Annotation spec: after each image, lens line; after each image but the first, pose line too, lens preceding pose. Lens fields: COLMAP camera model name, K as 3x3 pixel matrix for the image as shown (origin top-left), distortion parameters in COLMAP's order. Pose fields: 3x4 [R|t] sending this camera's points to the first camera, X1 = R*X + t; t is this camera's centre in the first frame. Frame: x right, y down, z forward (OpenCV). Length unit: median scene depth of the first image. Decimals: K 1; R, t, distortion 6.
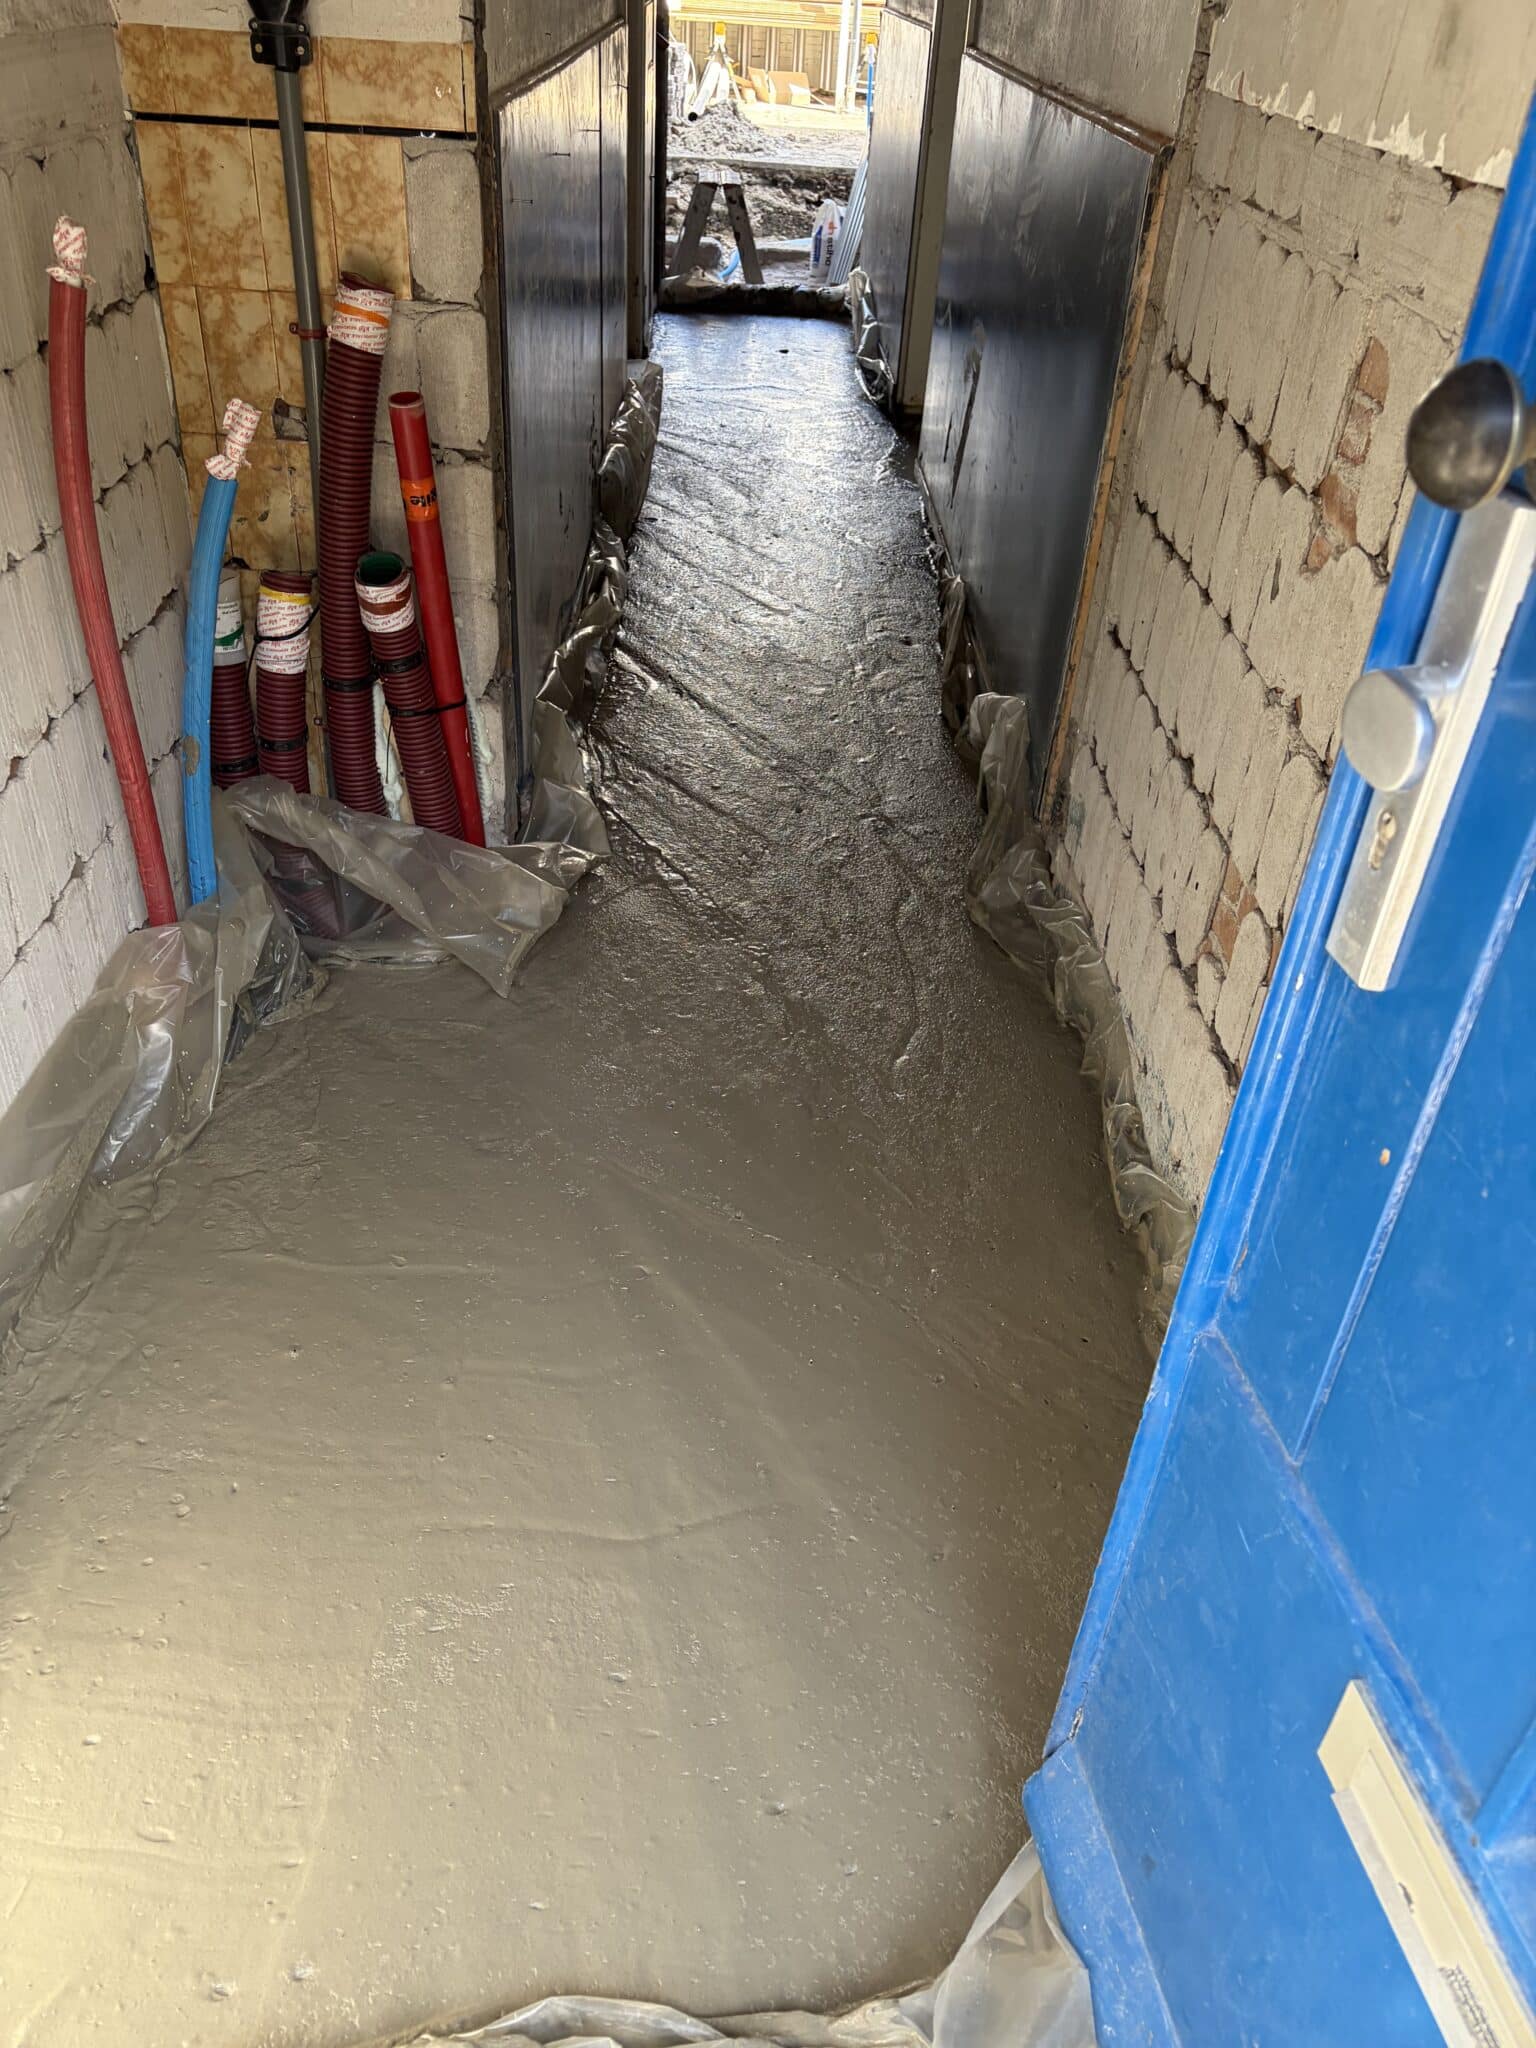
lens RADIAL K [[1551.2, 0, 768.0], [0, 1551.2, 1024.0], [0, 0, 1]] dist [-0.003173, -0.005336]
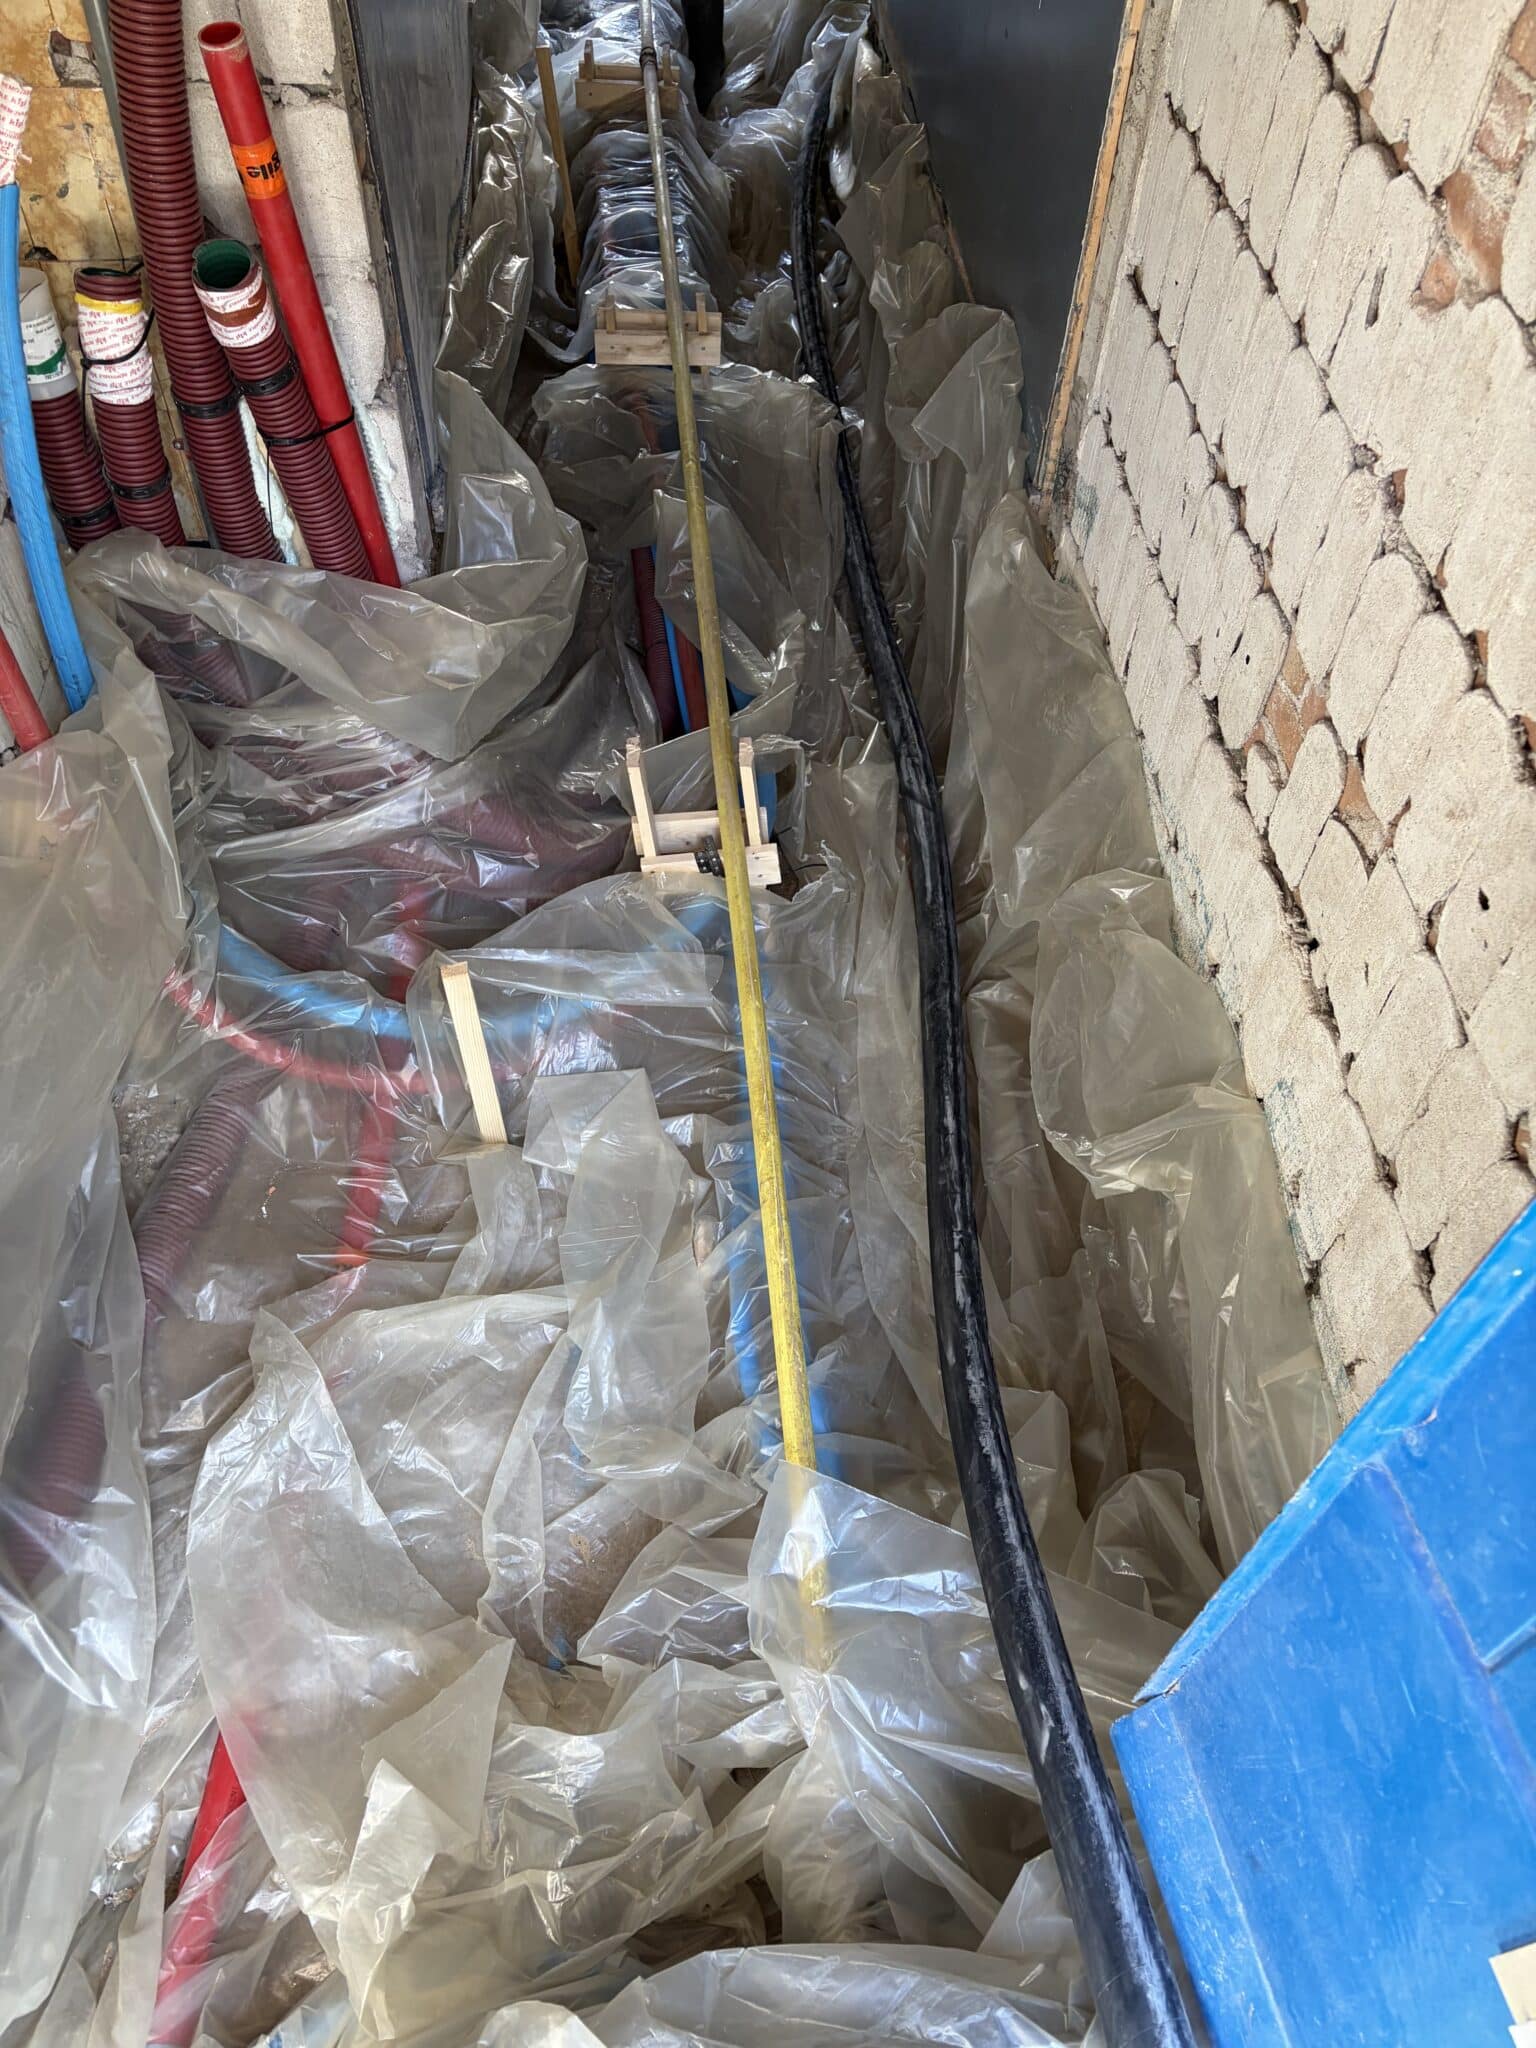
lens RADIAL K [[1551.2, 0, 768.0], [0, 1551.2, 1024.0], [0, 0, 1]] dist [-0.003173, -0.005336]
pose [[0.997330, -0.070862, 0.017654, -0.013088], [0.062210, 0.951009, 0.302839, -0.142087], [-0.038249, -0.300932, 0.952878, 0.113086]]
